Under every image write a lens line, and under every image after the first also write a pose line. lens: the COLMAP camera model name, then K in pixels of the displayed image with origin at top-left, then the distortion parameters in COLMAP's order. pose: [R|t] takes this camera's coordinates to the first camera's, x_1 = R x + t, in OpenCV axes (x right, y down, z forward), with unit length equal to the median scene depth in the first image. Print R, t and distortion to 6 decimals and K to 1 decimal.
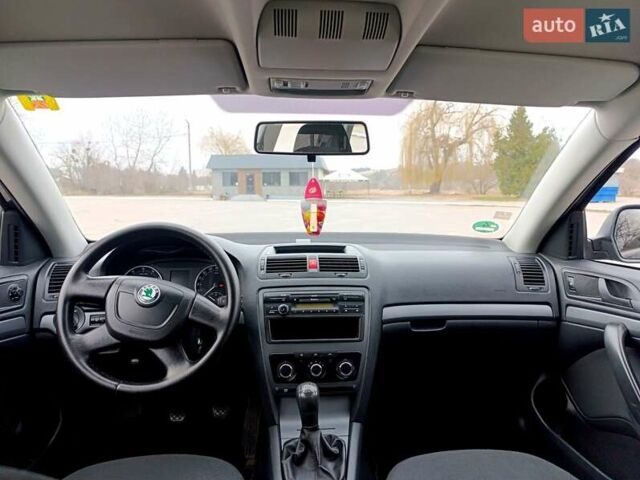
lens RADIAL K [[443.6, 0, 320.0], [0, 443.6, 240.0], [0, 0, 1]] dist [0.001968, -0.004539]
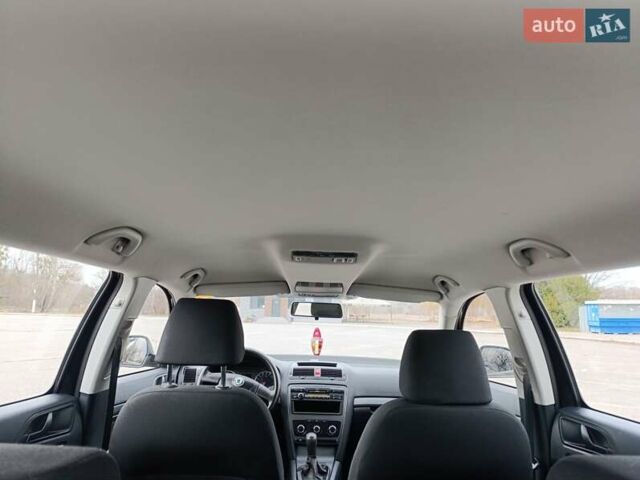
lens RADIAL K [[443.6, 0, 320.0], [0, 443.6, 240.0], [0, 0, 1]] dist [0.001968, -0.004539]
pose [[0.998267, 0.011419, -0.057726, 0.103033], [-0.026638, 0.962410, -0.270291, 0.024332], [0.052469, 0.271361, 0.961046, -1.019391]]
